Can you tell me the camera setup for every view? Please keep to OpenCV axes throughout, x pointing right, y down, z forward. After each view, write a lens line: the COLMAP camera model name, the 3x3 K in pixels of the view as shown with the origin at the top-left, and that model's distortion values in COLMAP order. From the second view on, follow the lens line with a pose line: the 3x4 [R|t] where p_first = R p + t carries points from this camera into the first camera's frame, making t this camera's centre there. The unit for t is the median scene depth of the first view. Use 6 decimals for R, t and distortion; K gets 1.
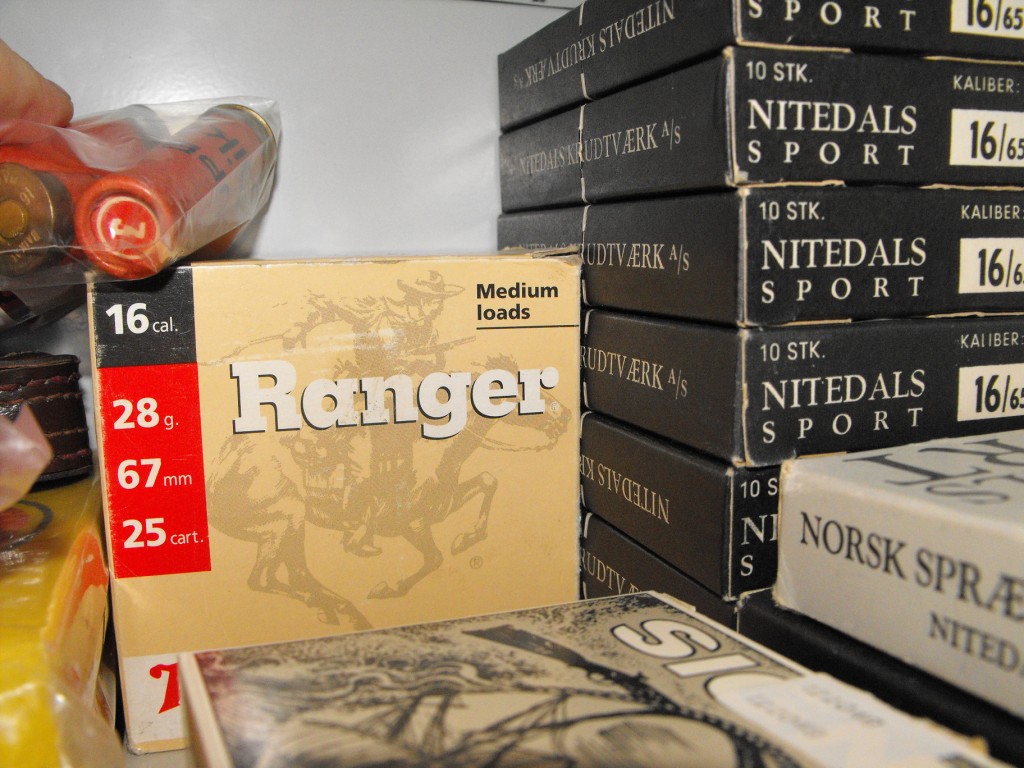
lens RADIAL K [[1006.1, 0, 511.8], [0, 1006.1, 400.1], [0, 0, 1]] dist [-0.241430, 0.213279]
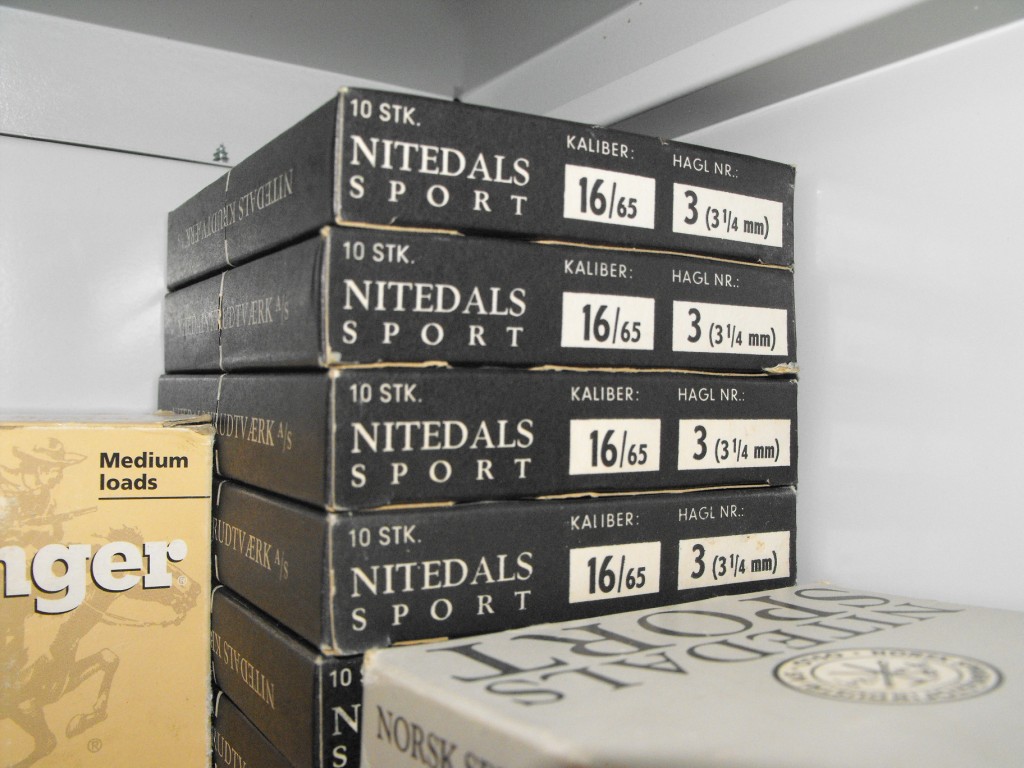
lens RADIAL K [[1006.1, 0, 511.8], [0, 1006.1, 400.1], [0, 0, 1]] dist [-0.241430, 0.213279]
pose [[0.971617, 0.032029, 0.234383, 0.162648], [0.002075, 0.989600, -0.143832, -0.038465], [-0.236552, 0.140236, 0.961445, 0.002070]]
